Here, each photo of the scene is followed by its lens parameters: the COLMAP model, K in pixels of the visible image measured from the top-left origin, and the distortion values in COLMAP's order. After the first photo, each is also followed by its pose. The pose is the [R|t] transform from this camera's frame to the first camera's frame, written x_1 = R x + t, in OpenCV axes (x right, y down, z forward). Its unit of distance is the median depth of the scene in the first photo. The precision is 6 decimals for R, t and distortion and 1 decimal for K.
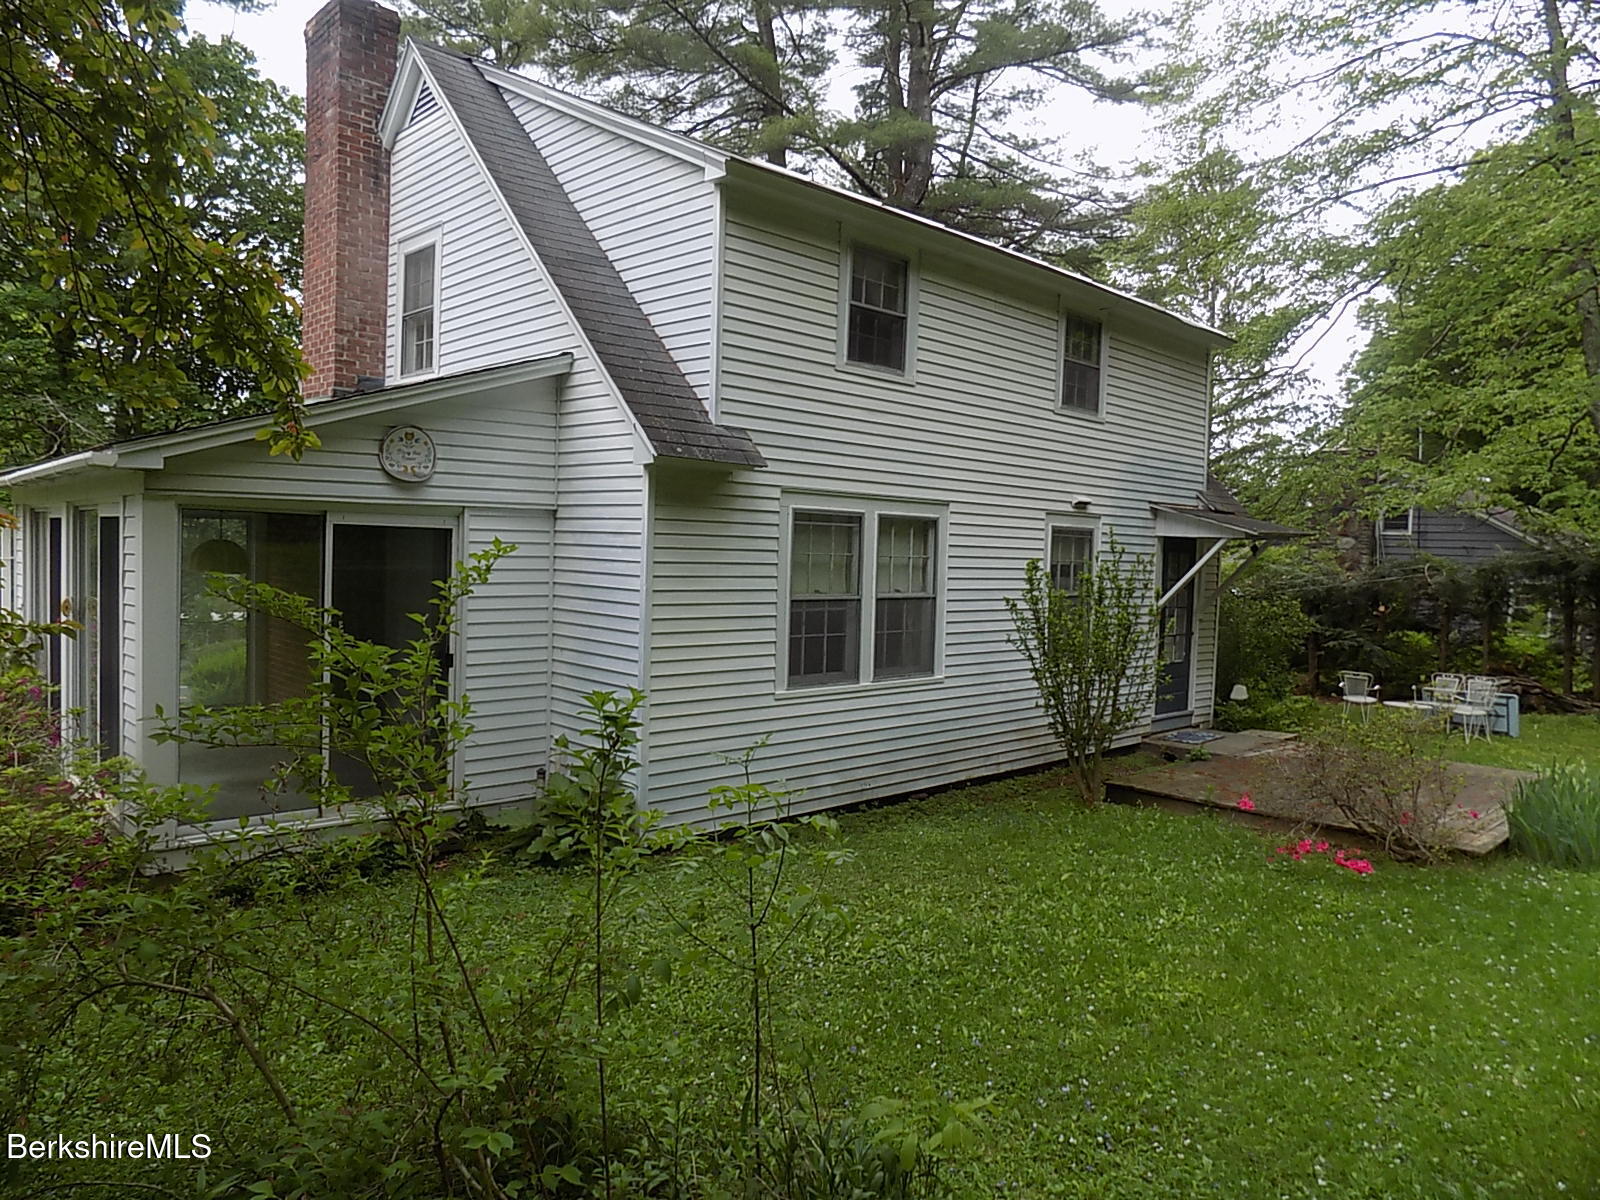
lens RADIAL K [[1081.4, 0, 801.7], [0, 1081.4, 598.3], [0, 0, 1]] dist [-0.069090, 0.069512]
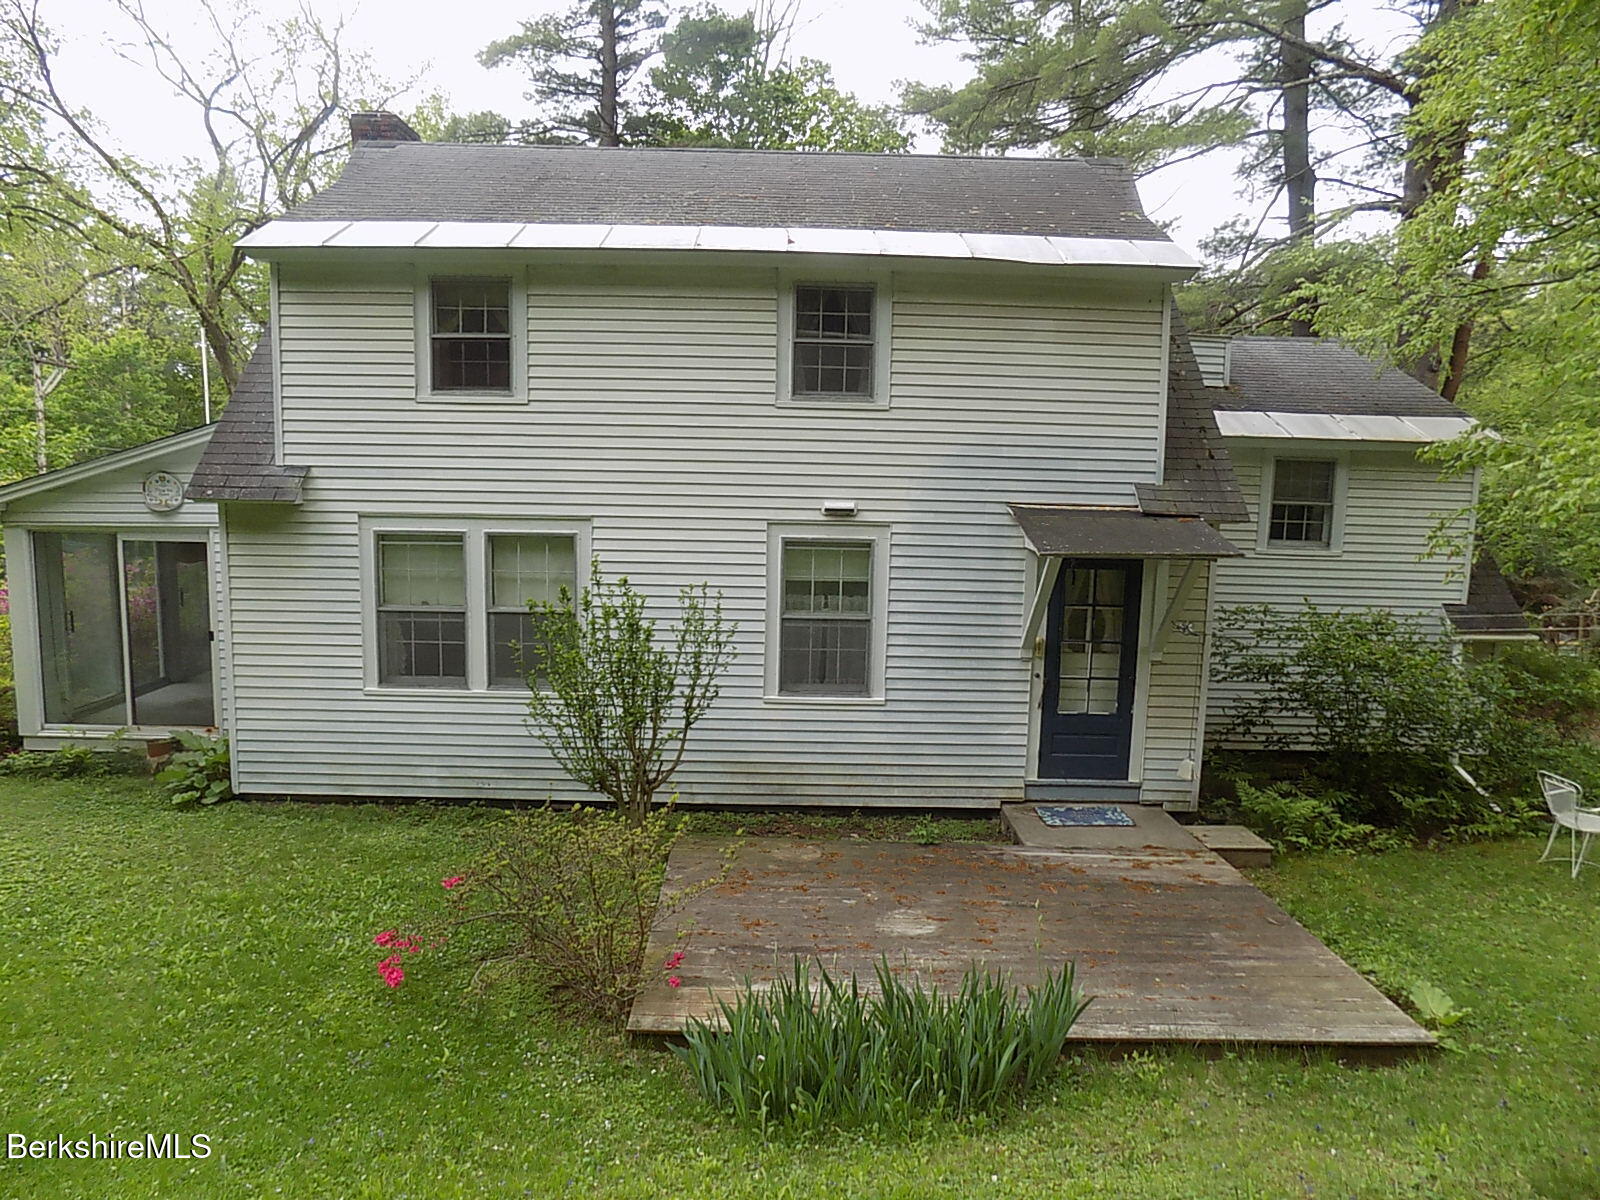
lens RADIAL K [[1081.4, 0, 800.8], [0, 1081.4, 600.3], [0, 0, 1]] dist [-0.069090, 0.069512]
pose [[0.717572, 0.079596, -0.691921, 1.017214], [-0.028677, 0.995982, 0.084834, -0.109769], [0.695893, -0.041032, 0.716972, 0.461875]]
